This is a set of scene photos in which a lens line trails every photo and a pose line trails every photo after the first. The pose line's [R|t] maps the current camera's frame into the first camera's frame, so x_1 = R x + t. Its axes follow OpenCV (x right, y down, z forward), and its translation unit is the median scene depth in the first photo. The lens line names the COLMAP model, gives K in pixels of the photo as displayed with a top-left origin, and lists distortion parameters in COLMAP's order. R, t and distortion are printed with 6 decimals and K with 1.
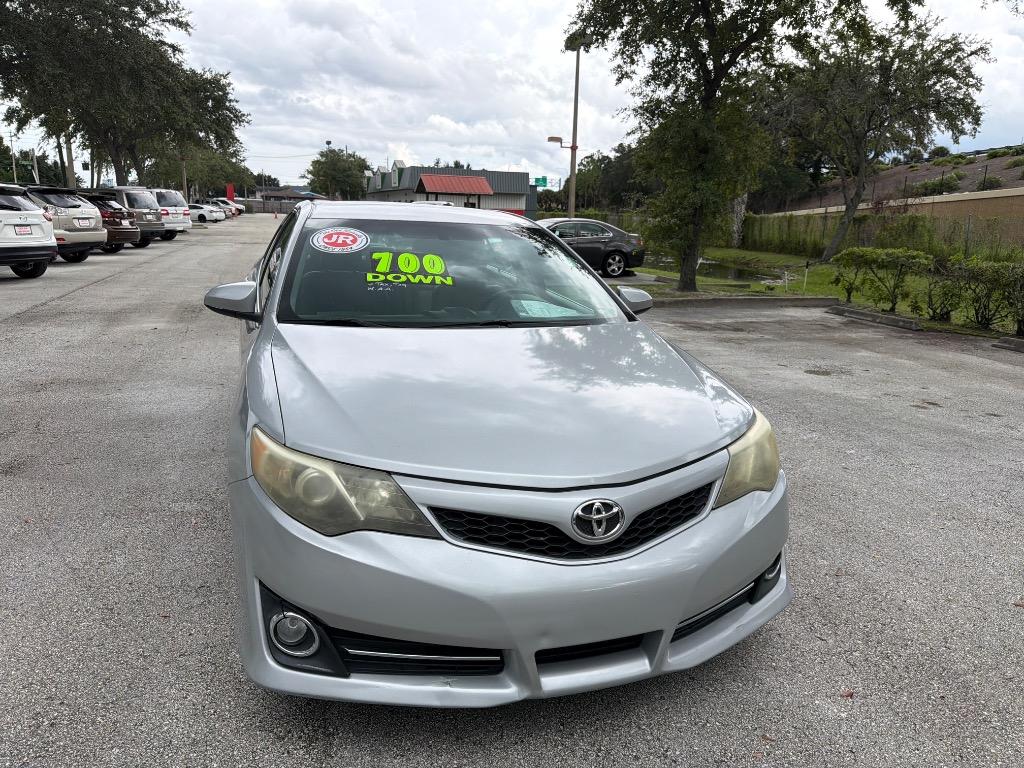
lens RADIAL K [[711.3, 0, 515.7], [0, 711.3, 380.3], [0, 0, 1]] dist [0.048030, -0.063937]
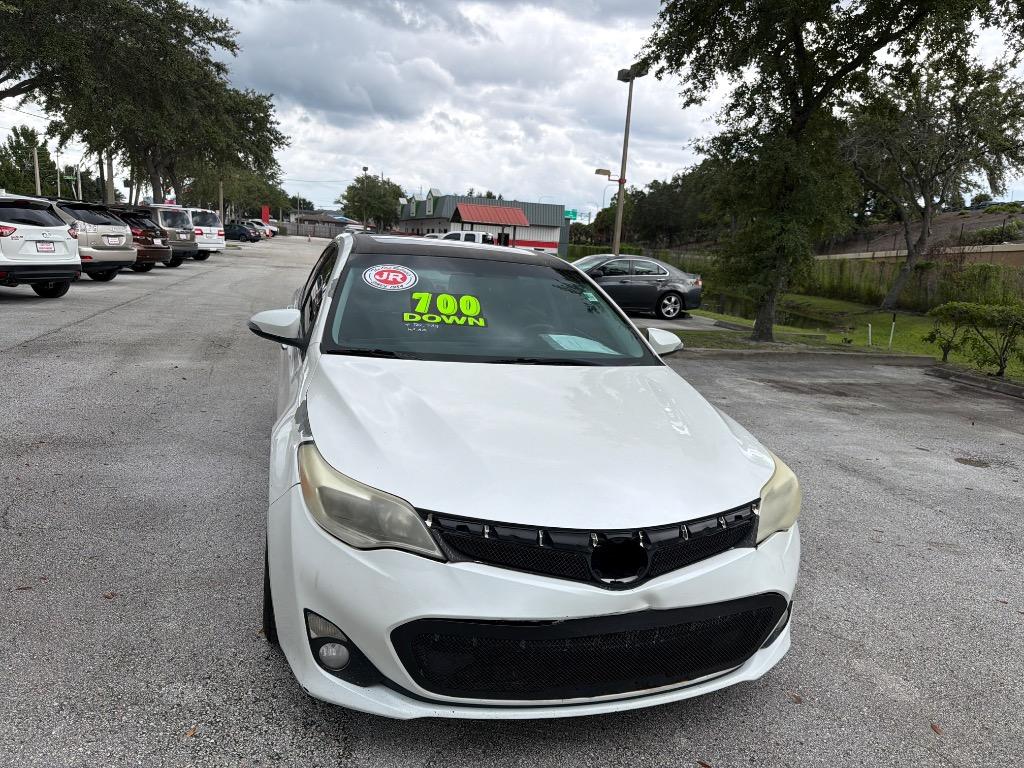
lens RADIAL K [[713.4, 0, 507.6], [0, 713.4, 381.9], [0, 0, 1]] dist [0.069739, -0.109375]
pose [[0.998088, 0.046098, -0.041179, -0.019283], [-0.047706, 0.998102, -0.038951, -0.011770], [0.039306, 0.040841, 0.998392, 0.043304]]
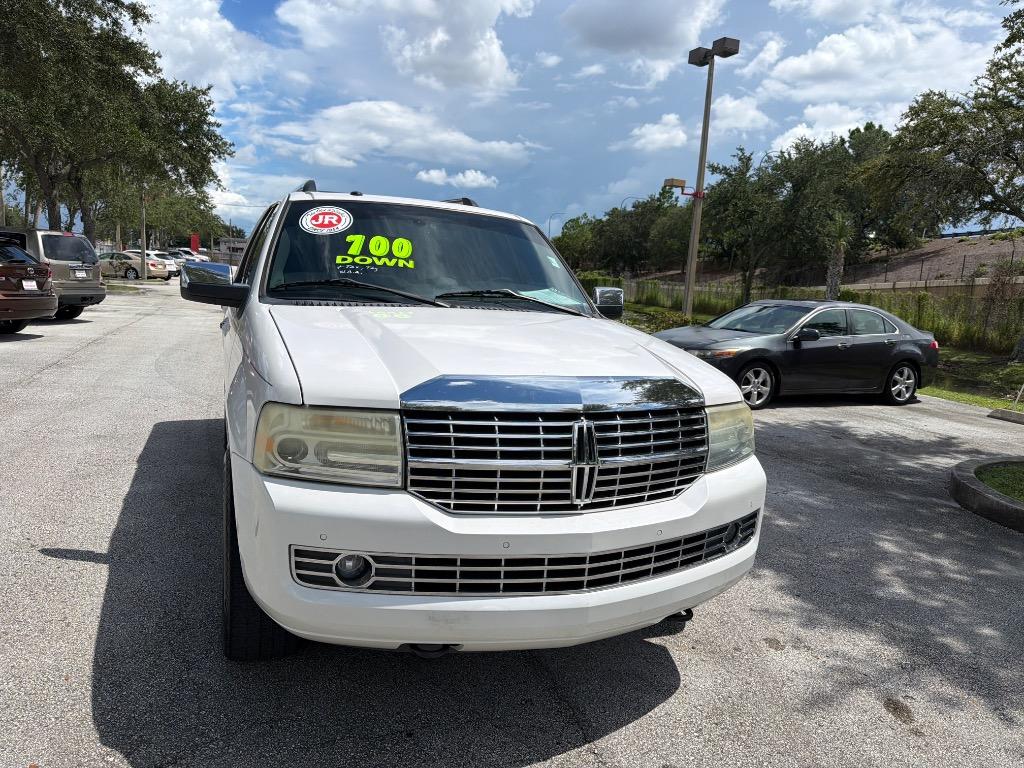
lens RADIAL K [[719.0, 0, 518.4], [0, 719.0, 388.4], [0, 0, 1]] dist [0.002866, -0.005416]
pose [[0.998073, 0.022591, 0.057787, -0.133750], [-0.018445, 0.997283, -0.071313, -0.074063], [-0.059241, 0.070110, 0.995779, 0.294760]]
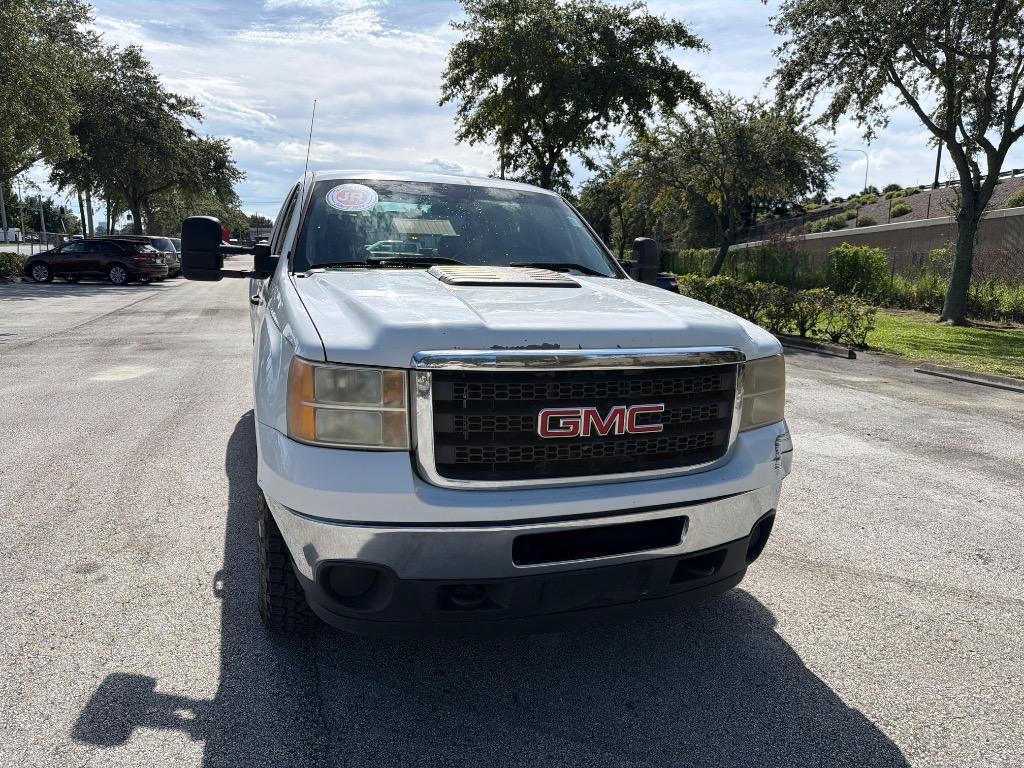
lens RADIAL K [[719.0, 0, 518.4], [0, 719.0, 388.4], [0, 0, 1]] dist [0.002866, -0.005416]
pose [[0.999871, -0.012019, 0.010675, 0.089793], [0.012443, 0.999101, -0.040523, 0.059568], [-0.010179, 0.040651, 0.999122, -0.251828]]
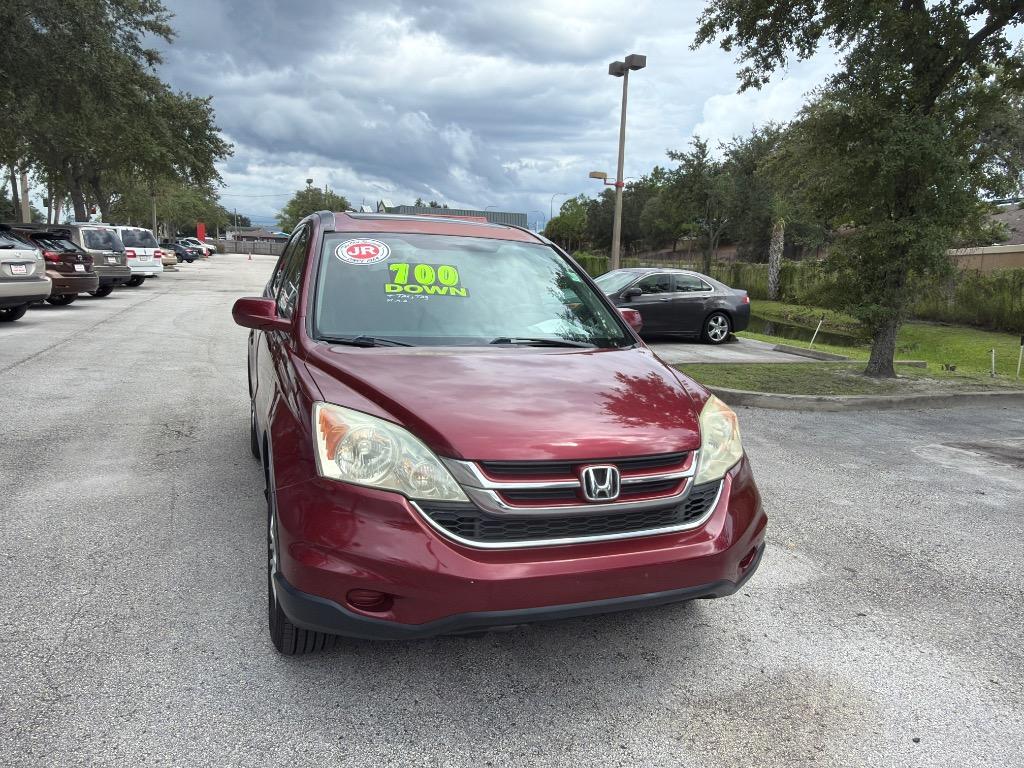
lens RADIAL K [[724.0, 0, 516.2], [0, 724.0, 382.4], [0, 0, 1]] dist [-0.005981, 0.000258]
pose [[0.999102, 0.006295, 0.041908, -0.074797], [-0.003880, 0.998340, -0.057468, -0.037866], [-0.042200, 0.057254, 0.997467, 0.149260]]
